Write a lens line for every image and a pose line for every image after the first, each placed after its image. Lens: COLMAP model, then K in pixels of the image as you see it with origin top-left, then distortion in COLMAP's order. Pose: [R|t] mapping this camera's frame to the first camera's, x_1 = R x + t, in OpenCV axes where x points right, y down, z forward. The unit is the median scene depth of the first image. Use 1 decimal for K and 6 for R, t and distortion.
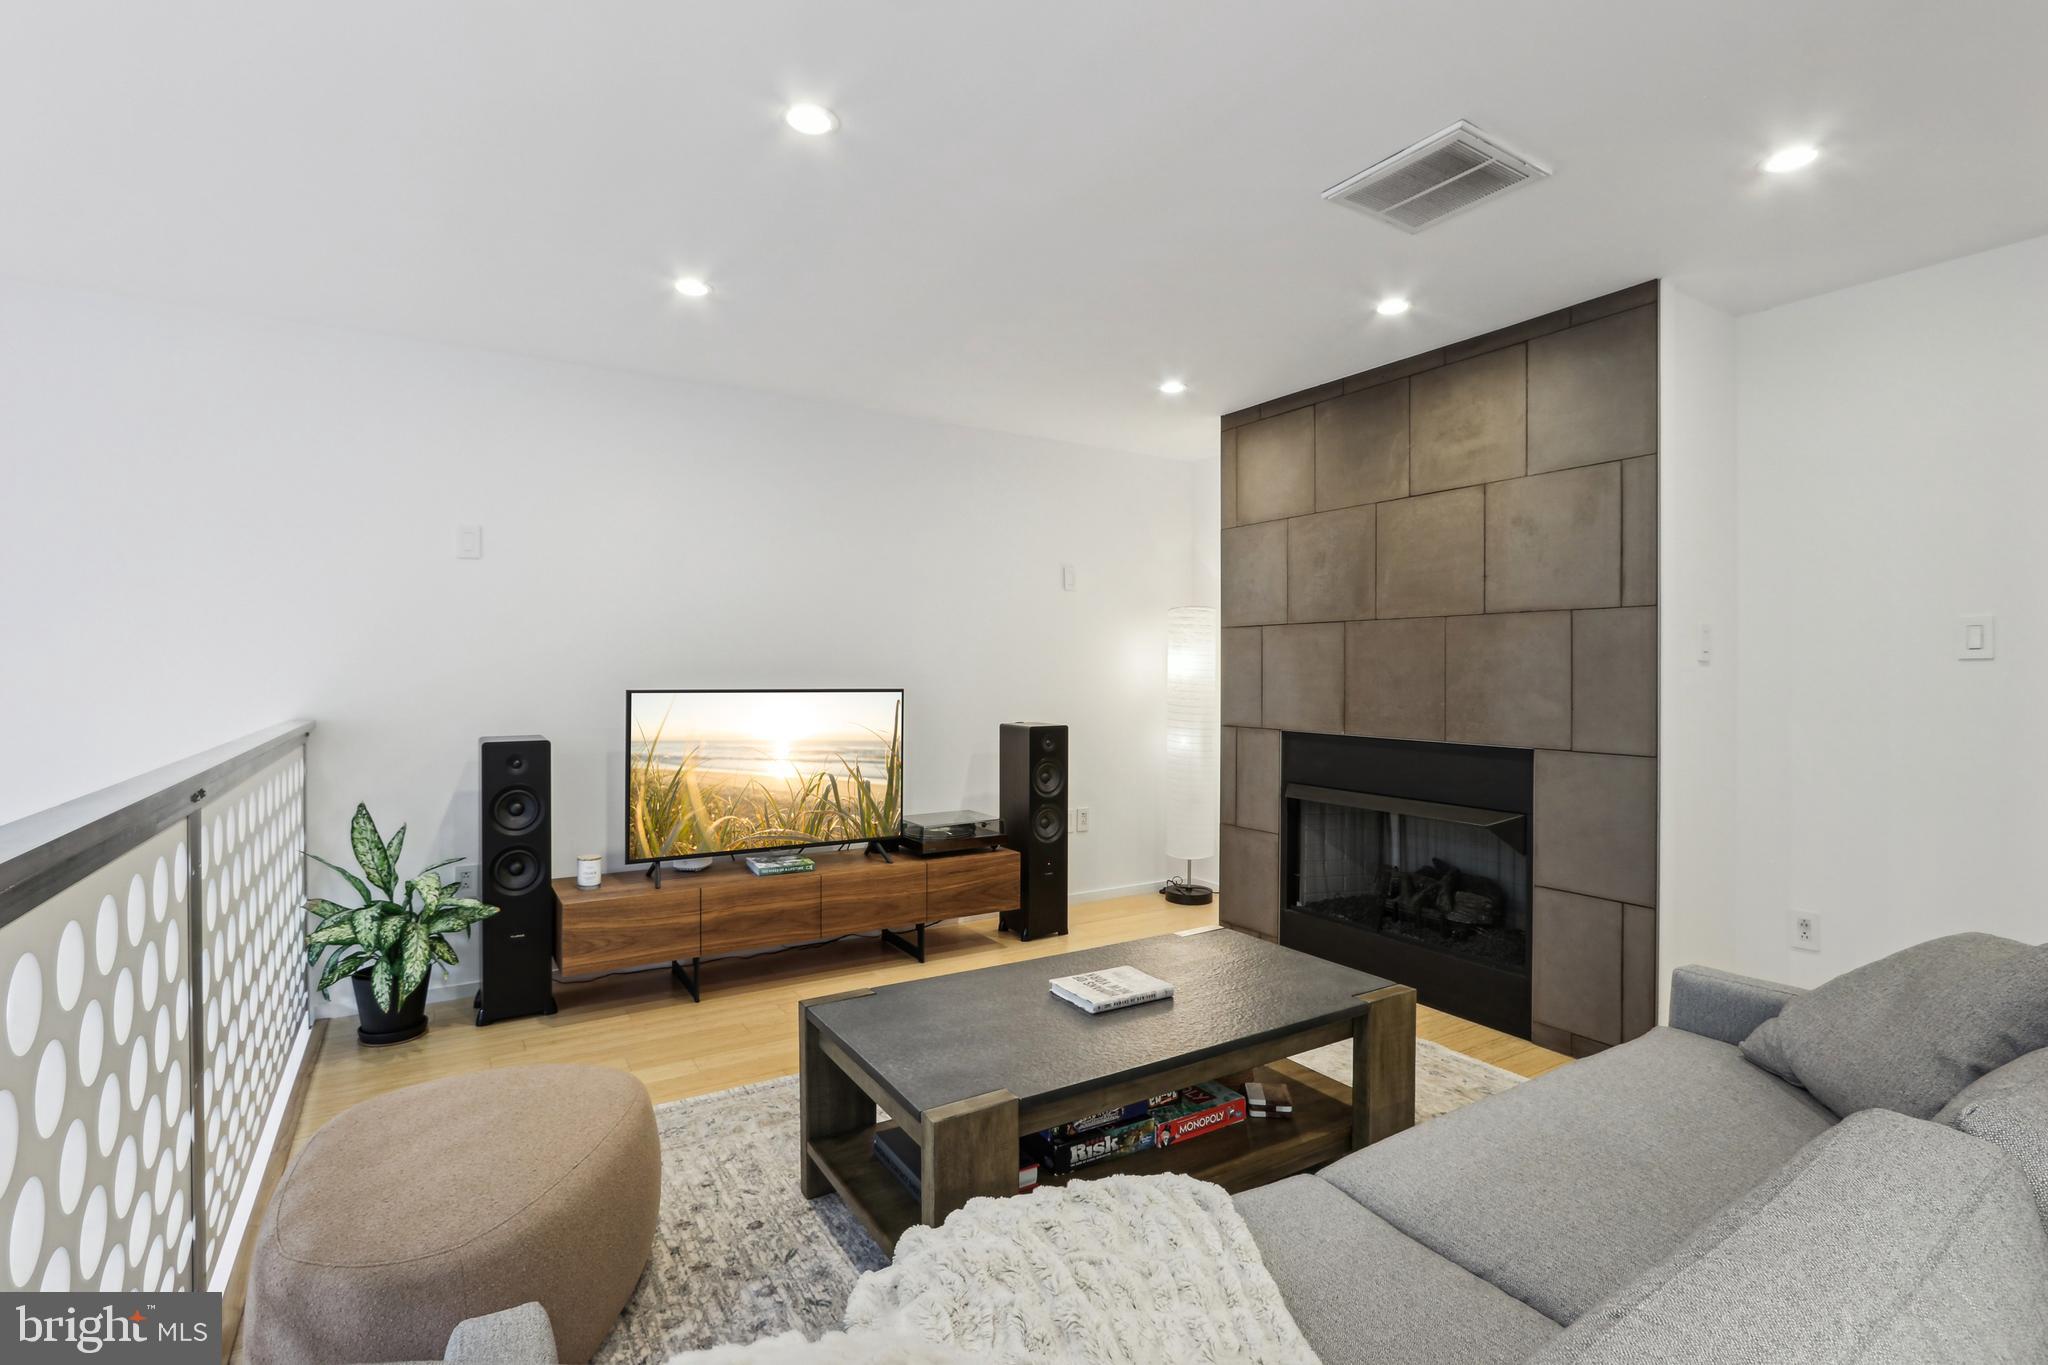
lens RADIAL K [[966.0, 0, 1028.1], [0, 966.0, 675.5], [0, 0, 1]] dist [-0.004693, -0.000465]
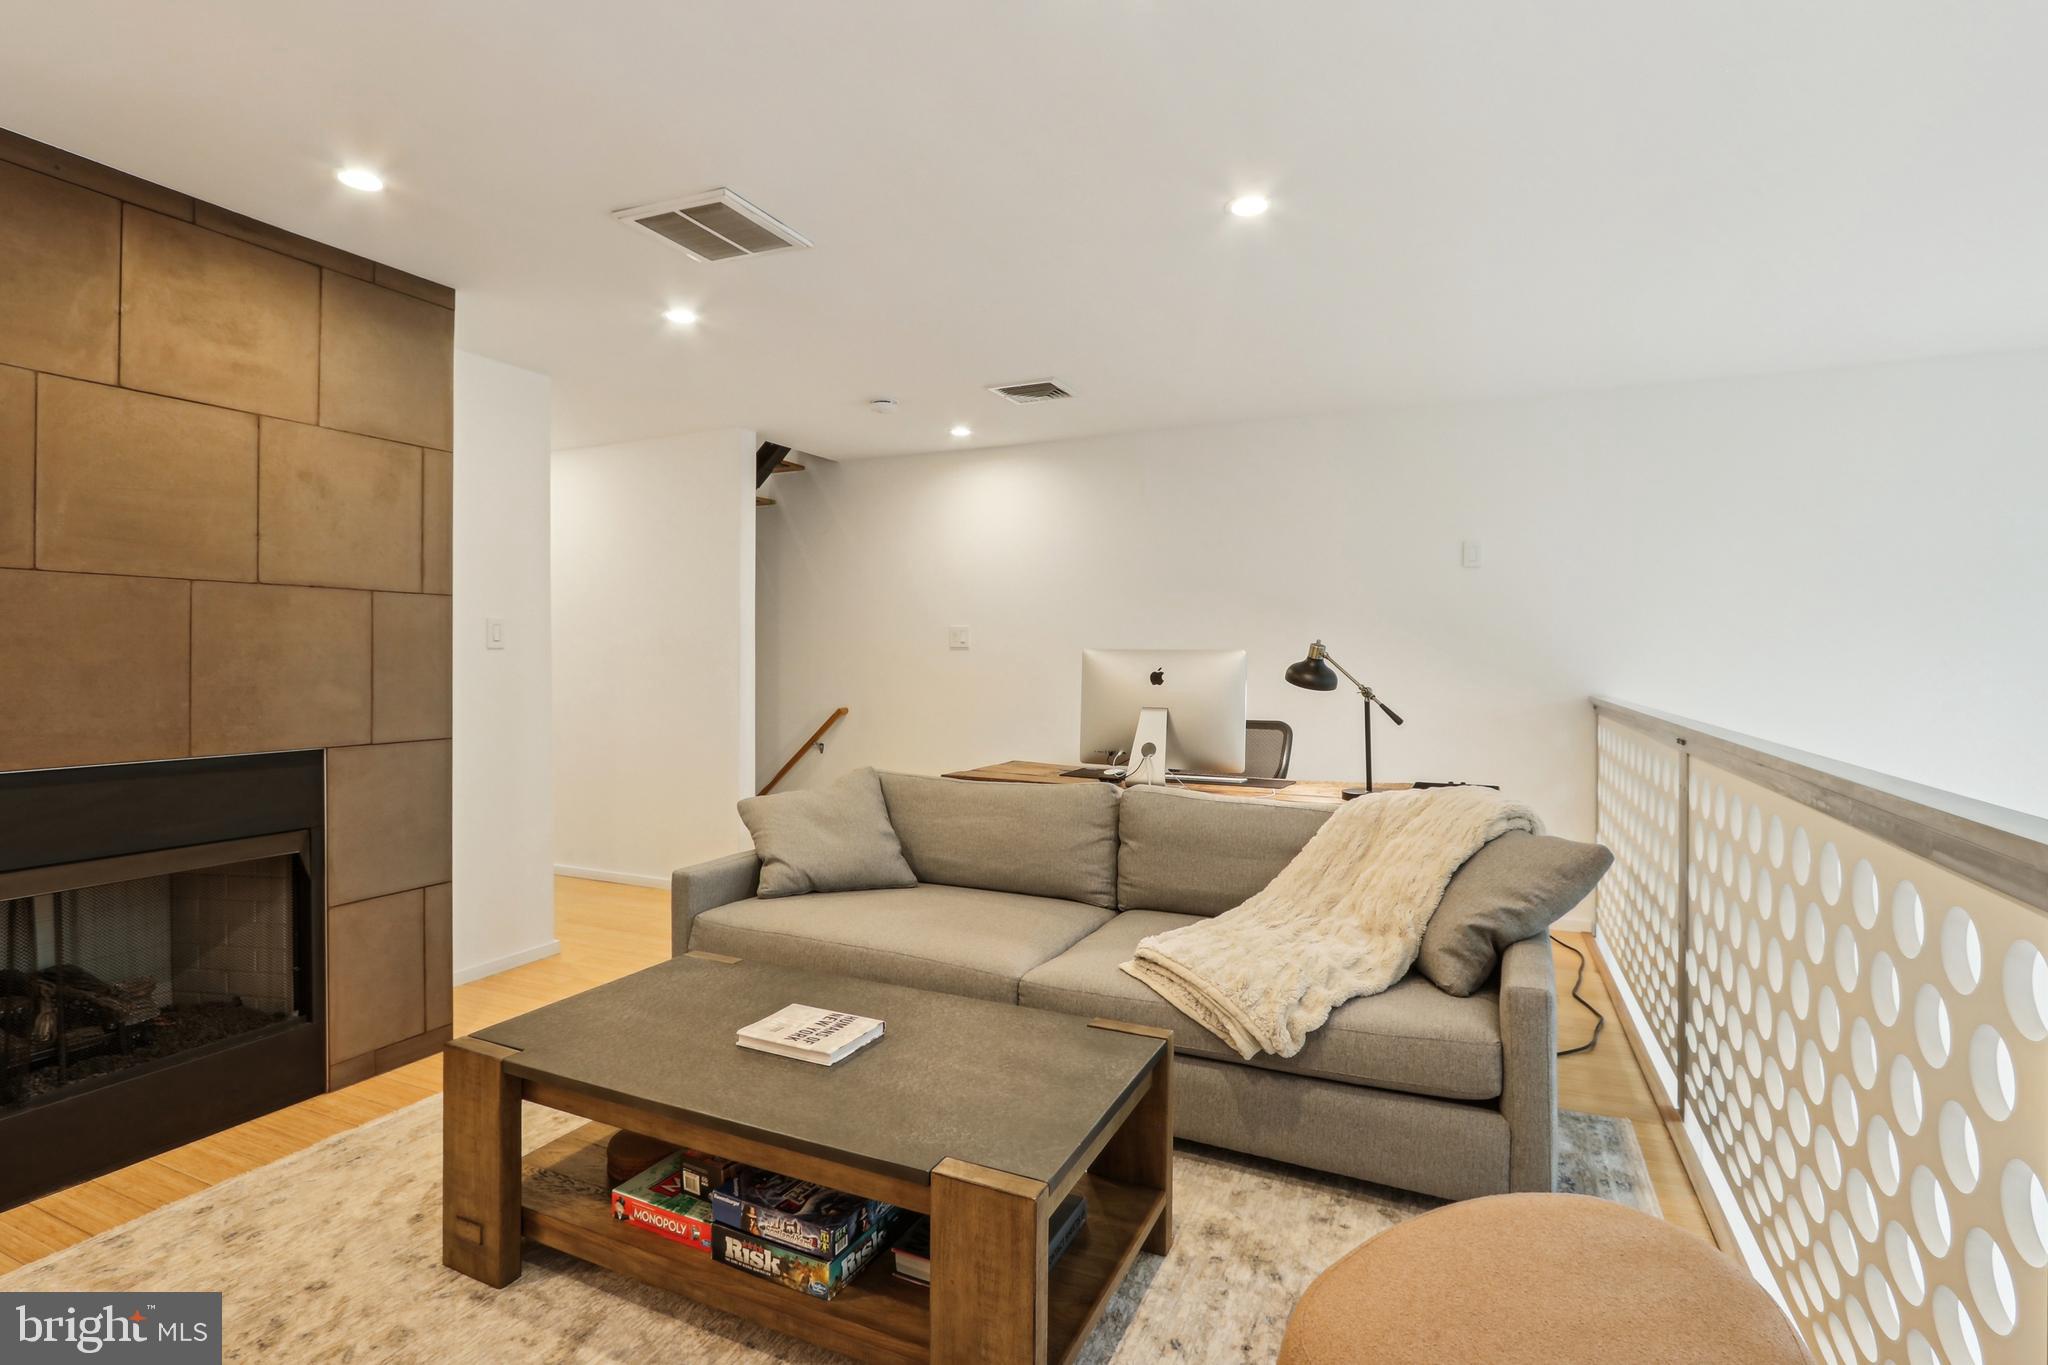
lens RADIAL K [[966.0, 0, 1028.1], [0, 966.0, 663.3], [0, 0, 1]] dist [-0.004693, -0.000465]
pose [[-0.535760, -0.007670, 0.844336, -0.528813], [0.002829, 0.999937, 0.010879, -0.006930], [-0.844366, 0.008217, -0.535704, 0.934414]]
